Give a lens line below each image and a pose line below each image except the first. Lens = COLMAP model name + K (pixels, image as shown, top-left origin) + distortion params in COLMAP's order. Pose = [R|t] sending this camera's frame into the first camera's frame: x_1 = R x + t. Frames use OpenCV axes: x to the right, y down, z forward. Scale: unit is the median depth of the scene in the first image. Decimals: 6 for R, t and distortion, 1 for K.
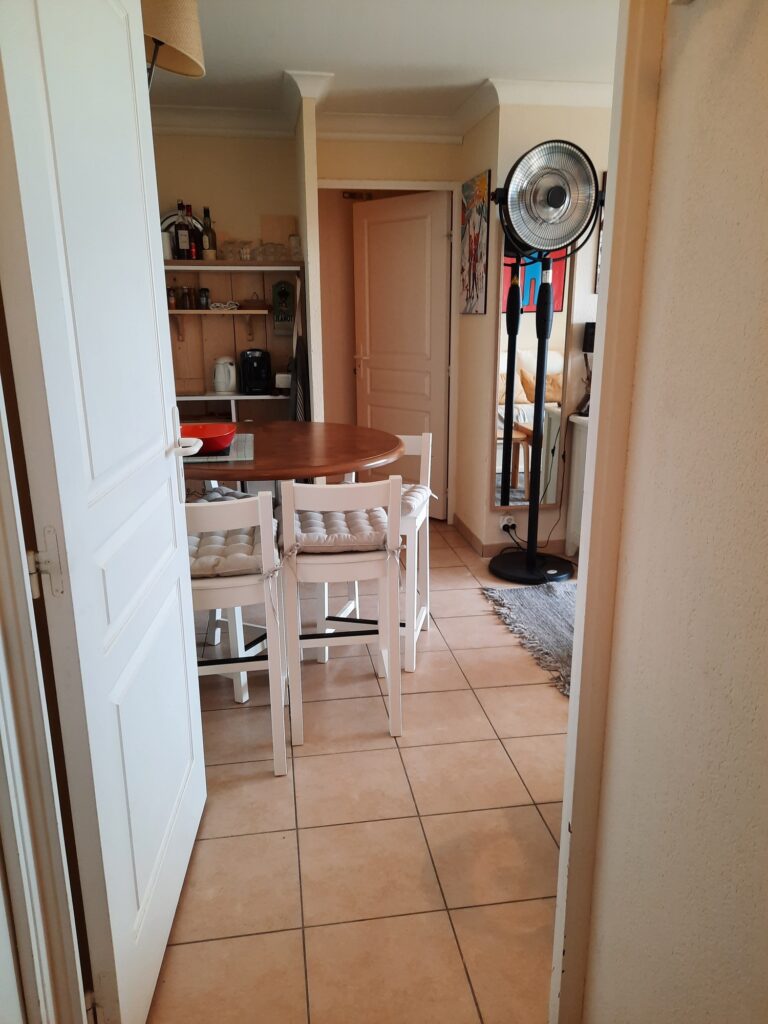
lens RADIAL K [[749.7, 0, 384.0], [0, 749.7, 512.0], [0, 0, 1]] dist [0.079367, -0.087763]
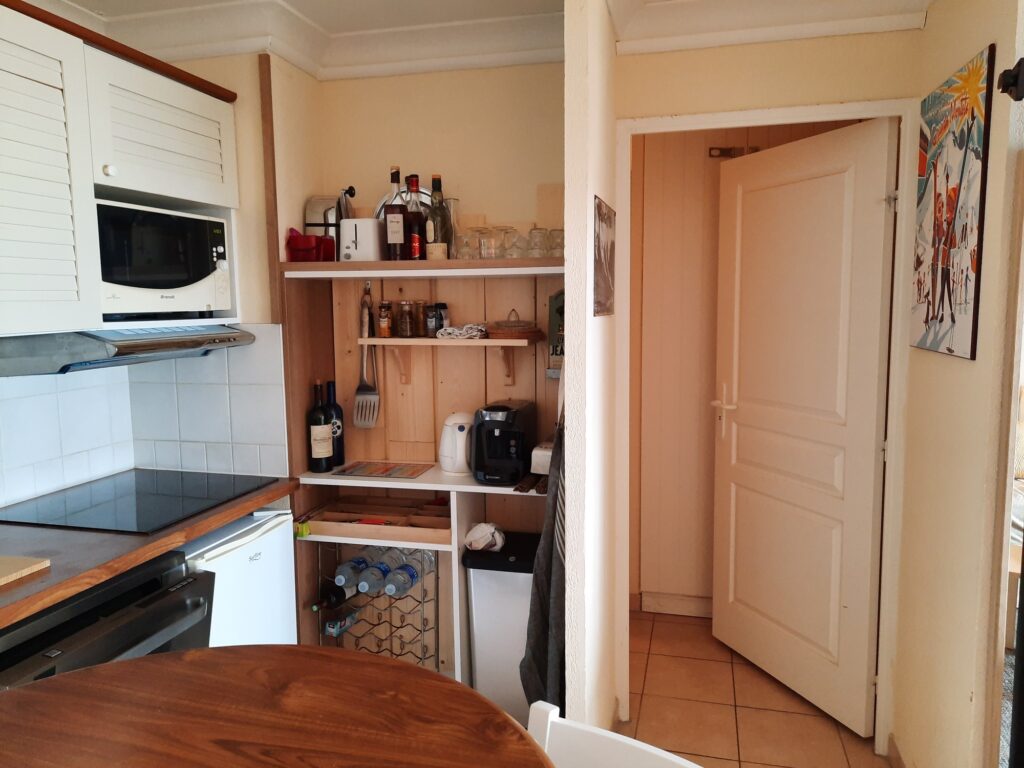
lens RADIAL K [[749.7, 0, 512.0], [0, 749.7, 384.0], [0, 0, 1]] dist [0.079367, -0.087763]
pose [[0.921382, 0.039454, -0.386650, 0.057225], [-0.096747, 0.986802, -0.129852, -0.158624], [0.376424, 0.157050, 0.913039, 0.478491]]
